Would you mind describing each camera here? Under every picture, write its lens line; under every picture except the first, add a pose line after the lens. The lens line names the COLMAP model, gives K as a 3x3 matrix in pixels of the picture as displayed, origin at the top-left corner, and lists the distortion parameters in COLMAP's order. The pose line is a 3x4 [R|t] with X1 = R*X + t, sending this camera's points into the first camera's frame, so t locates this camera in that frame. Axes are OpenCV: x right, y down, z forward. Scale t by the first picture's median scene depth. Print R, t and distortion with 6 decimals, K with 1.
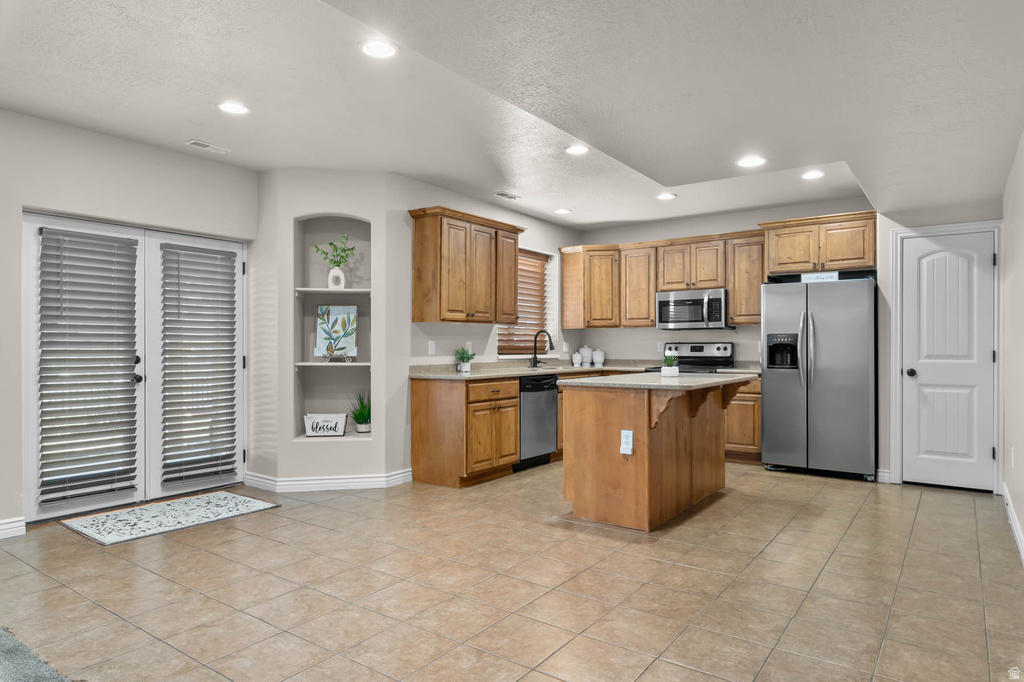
lens RADIAL K [[618.1, 0, 515.9], [0, 618.1, 344.7], [0, 0, 1]] dist [0.000682, 0.001368]
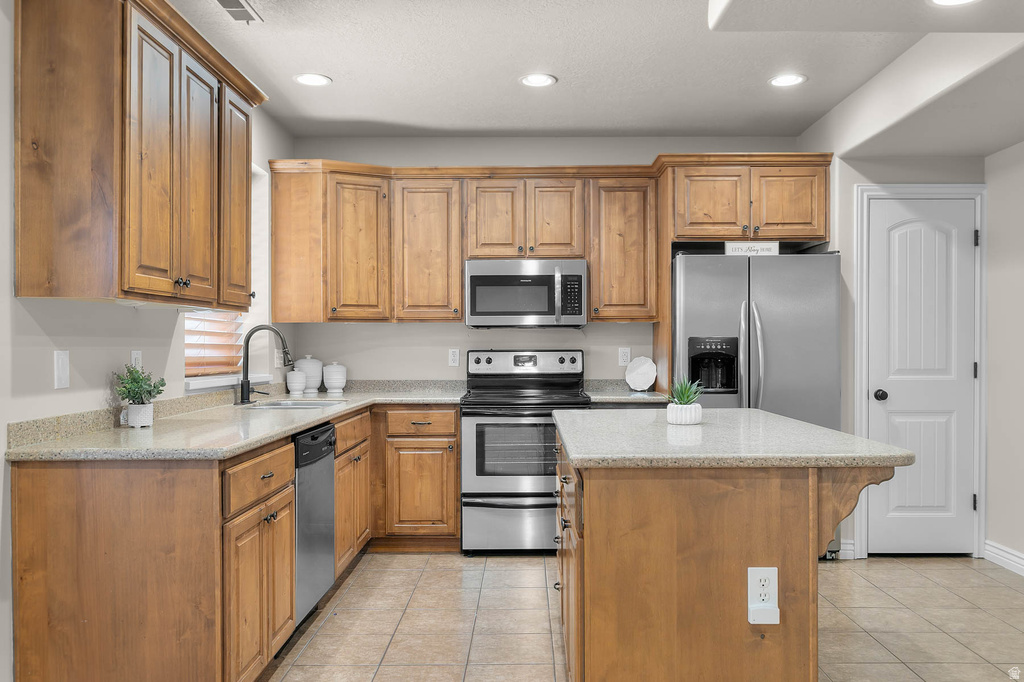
lens RADIAL K [[817.3, 0, 524.0], [0, 817.3, 354.5], [0, 0, 1]] dist [0.004781, -0.009122]
pose [[0.812875, -0.006174, 0.582406, -0.202561], [0.000082, 0.999945, 0.010486, -0.008908], [-0.582438, -0.008476, 0.812831, 0.470891]]
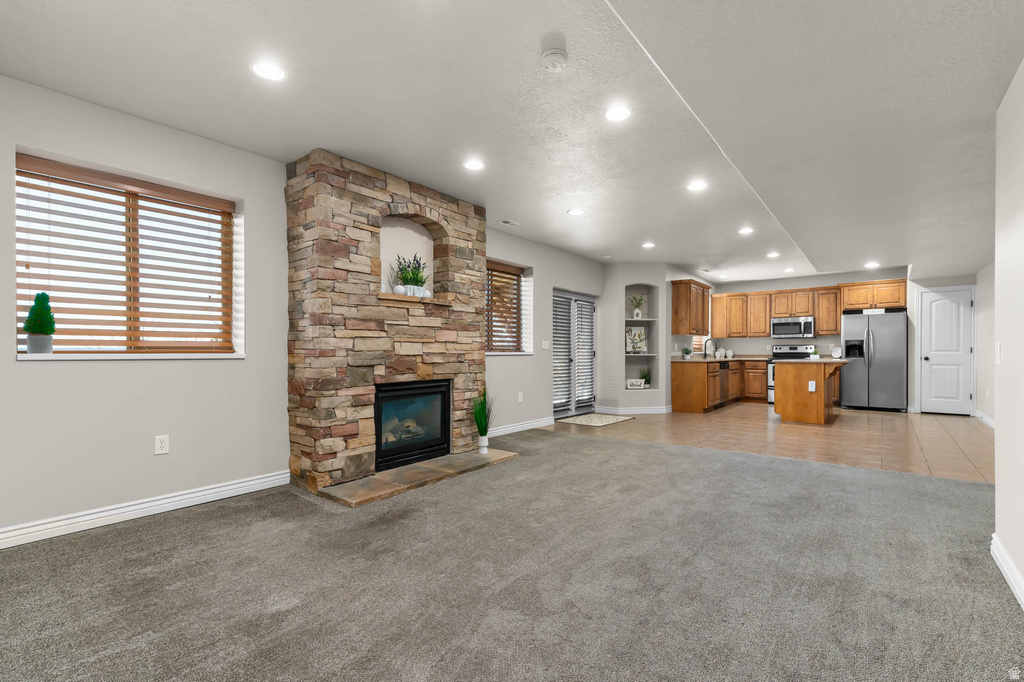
lens RADIAL K [[465.3, 0, 513.3], [0, 465.3, 356.0], [0, 0, 1]] dist [0.003986, 0.000970]
pose [[0.999006, -0.001620, -0.044553, -0.629014], [0.002066, 0.999948, 0.009980, 0.018030], [0.044535, -0.010062, 0.998957, -0.578820]]
